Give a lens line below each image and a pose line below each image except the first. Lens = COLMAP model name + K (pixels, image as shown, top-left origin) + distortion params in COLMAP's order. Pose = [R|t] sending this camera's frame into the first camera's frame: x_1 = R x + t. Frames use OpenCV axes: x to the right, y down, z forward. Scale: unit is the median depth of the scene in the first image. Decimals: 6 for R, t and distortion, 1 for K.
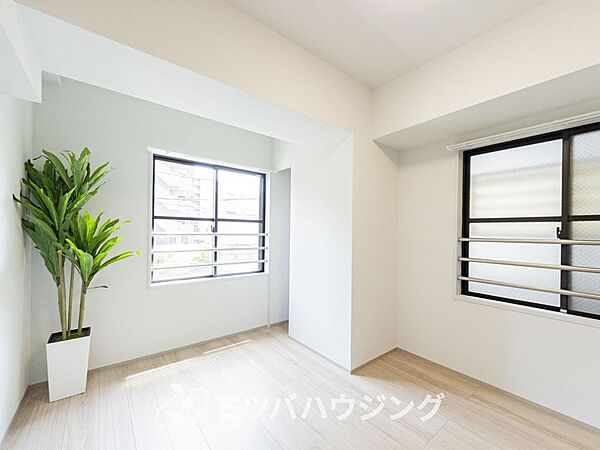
lens RADIAL K [[262.6, 0, 299.6], [0, 262.6, 229.9], [0, 0, 1]] dist [0.011366, -0.000070]
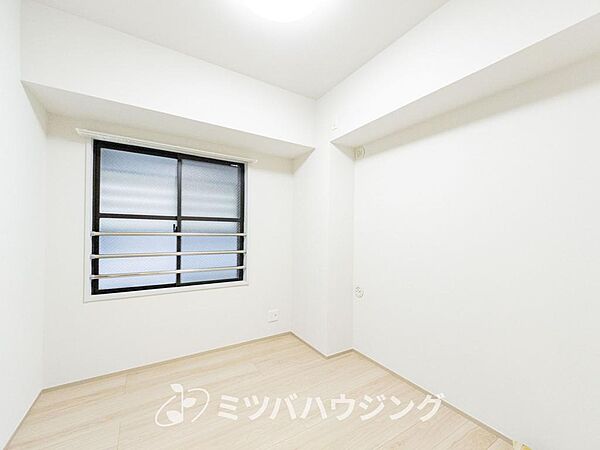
lens RADIAL K [[262.6, 0, 299.6], [0, 262.6, 229.9], [0, 0, 1]] dist [0.011366, -0.000070]
pose [[0.133167, -0.008174, 0.991060, -0.212370], [-0.013199, 0.999863, 0.010021, -0.002011], [-0.991006, -0.014415, 0.133041, 0.162750]]
